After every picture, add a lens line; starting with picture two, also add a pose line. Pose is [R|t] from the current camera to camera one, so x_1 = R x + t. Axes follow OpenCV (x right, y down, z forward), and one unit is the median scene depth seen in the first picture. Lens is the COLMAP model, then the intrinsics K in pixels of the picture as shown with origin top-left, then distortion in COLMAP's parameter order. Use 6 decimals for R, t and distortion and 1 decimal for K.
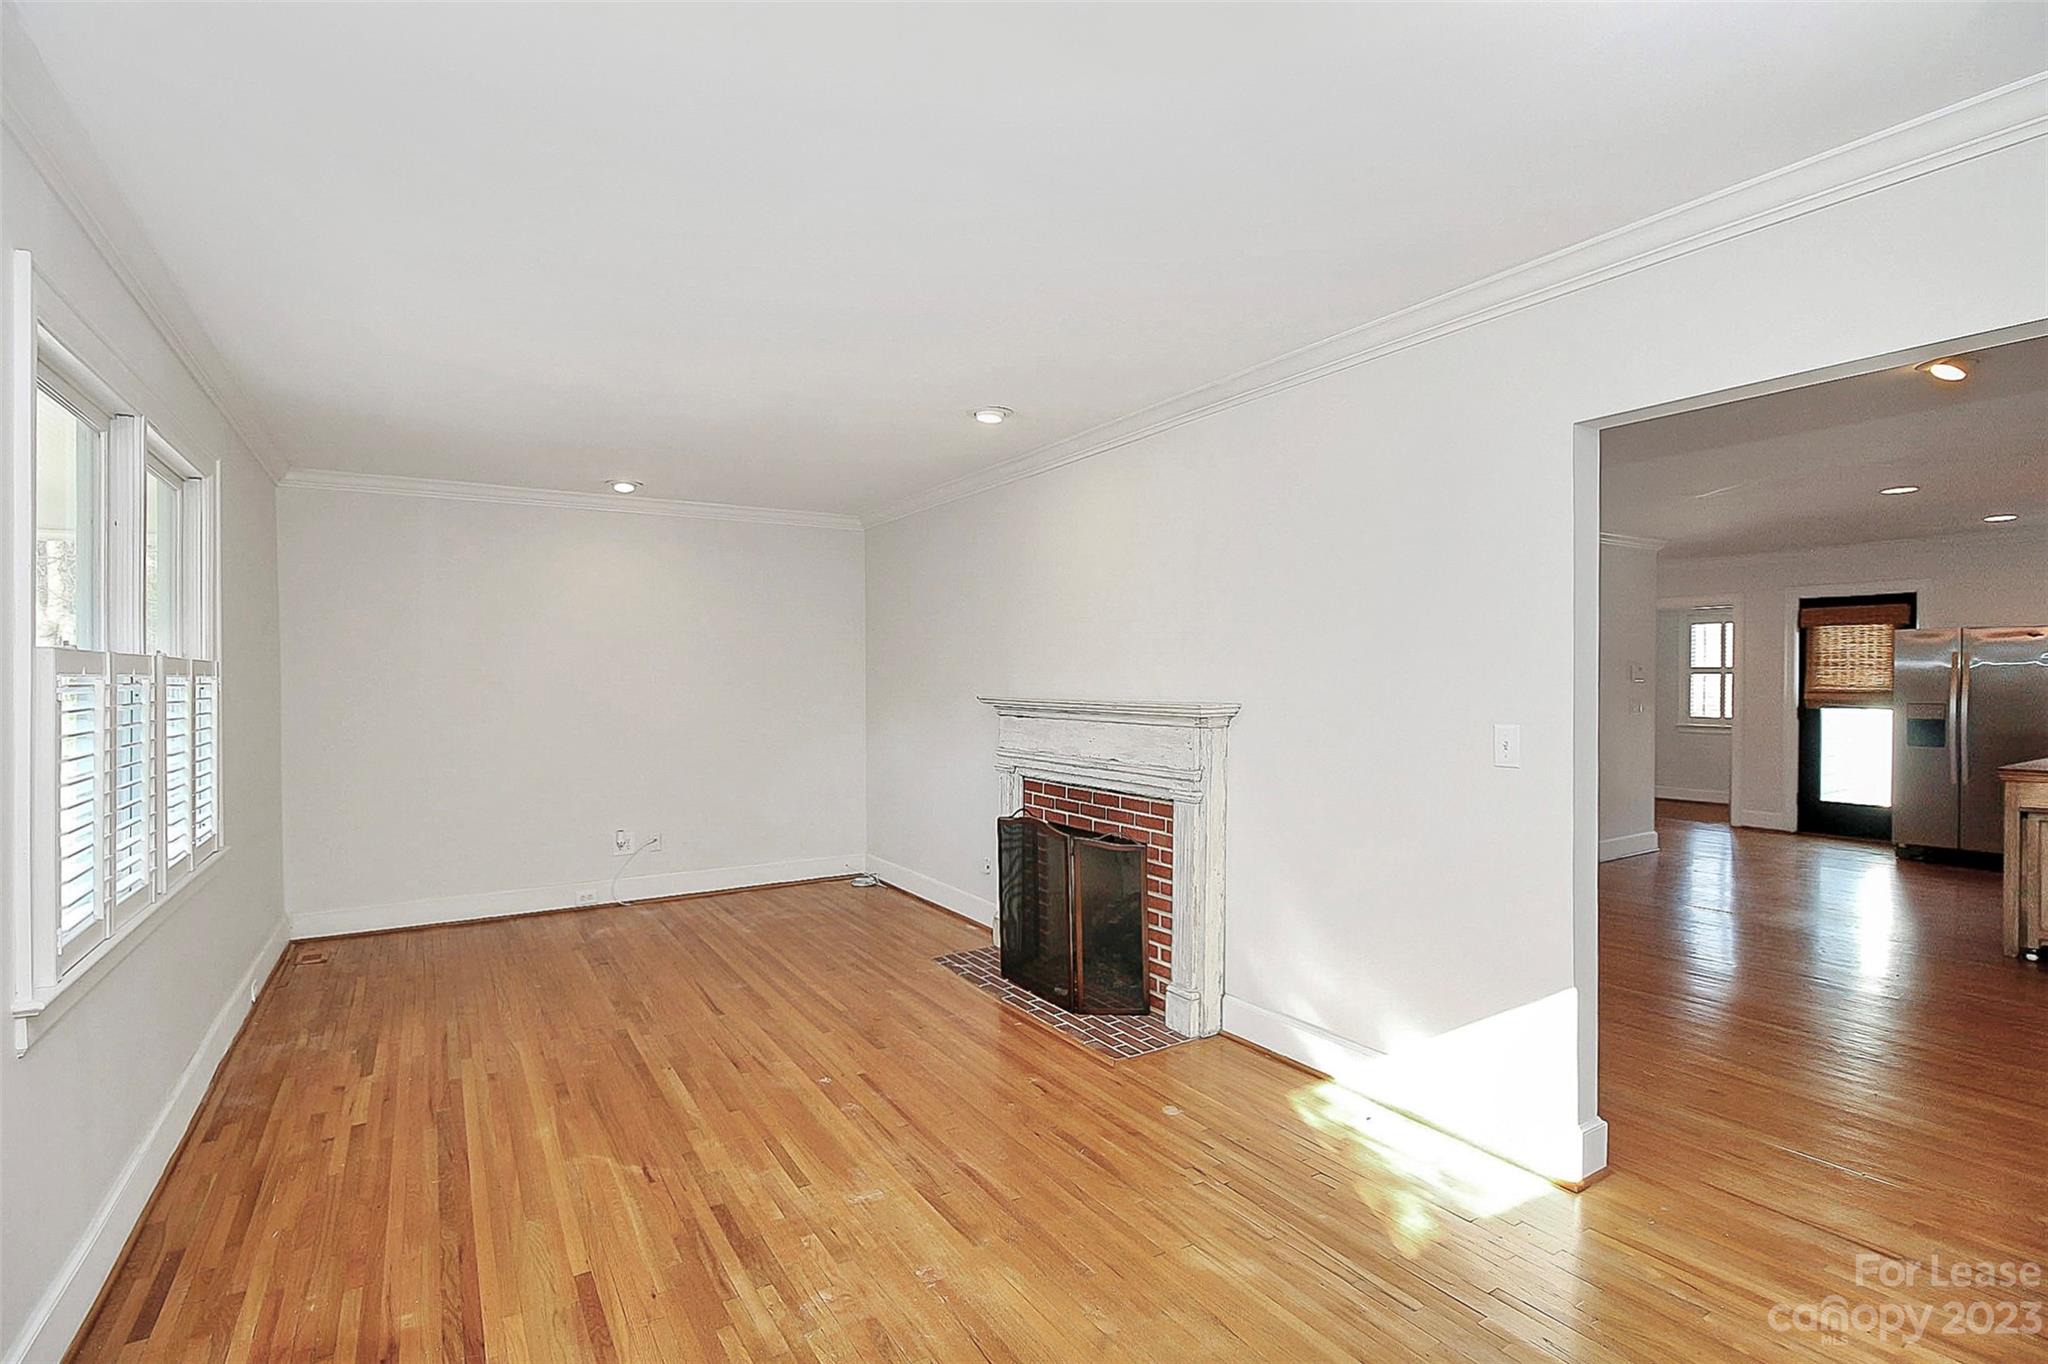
lens RADIAL K [[961.1, 0, 1027.9], [0, 961.1, 679.7], [0, 0, 1]] dist [-0.000826, -0.000225]
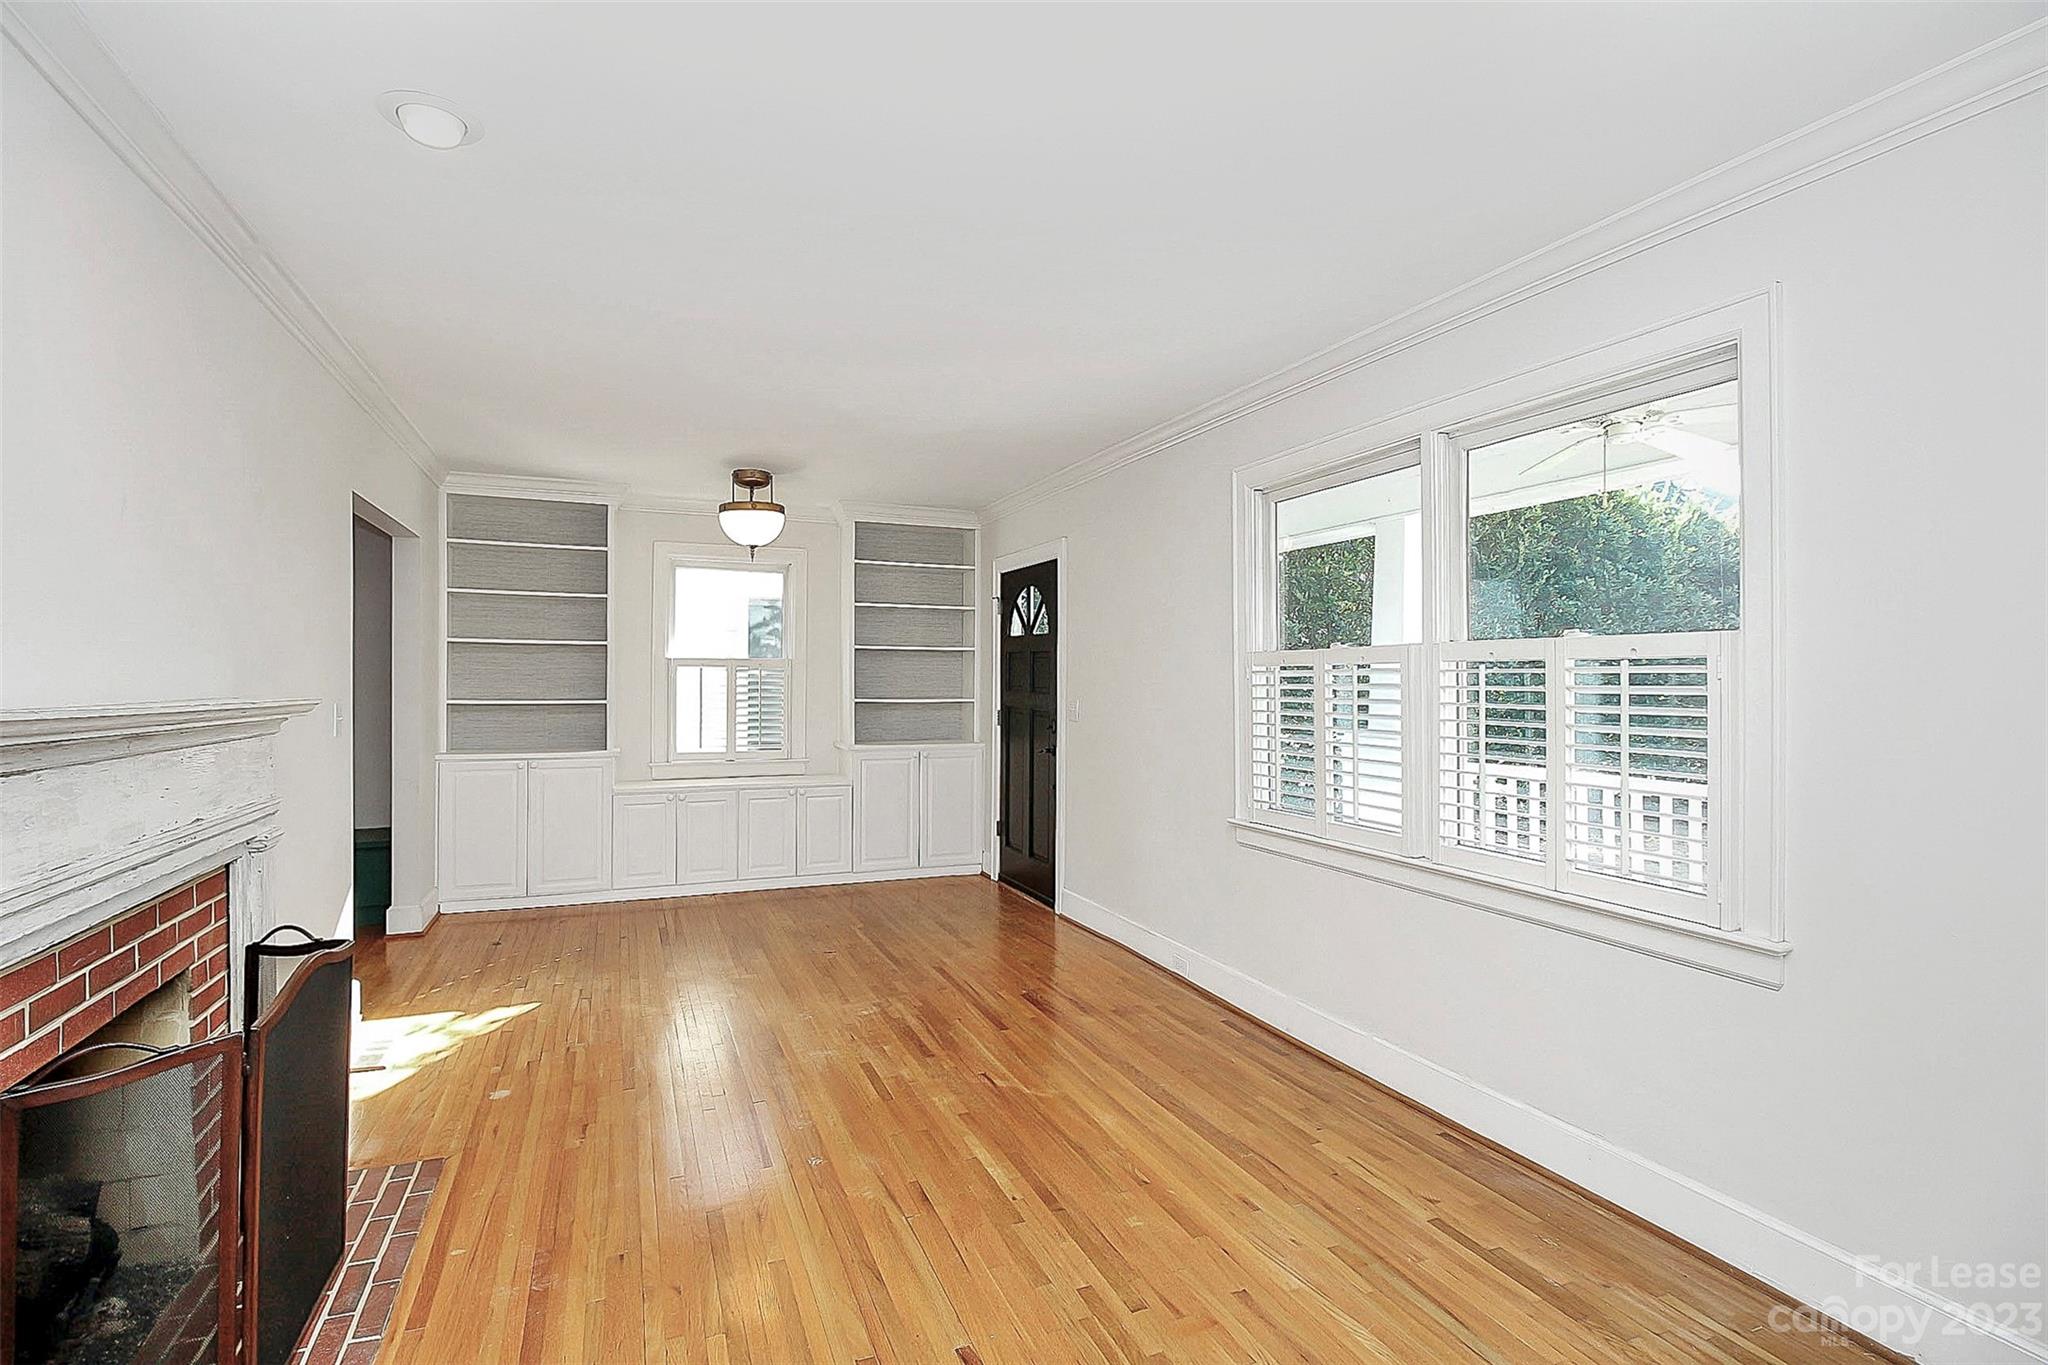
lens RADIAL K [[961.1, 0, 1027.9], [0, 961.1, 680.2], [0, 0, 1]] dist [-0.000826, -0.000225]
pose [[-0.987286, 0.003711, 0.158910, -0.578829], [0.003213, 0.999989, -0.003386, 0.021252], [-0.158921, -0.002833, -0.987287, 1.979620]]
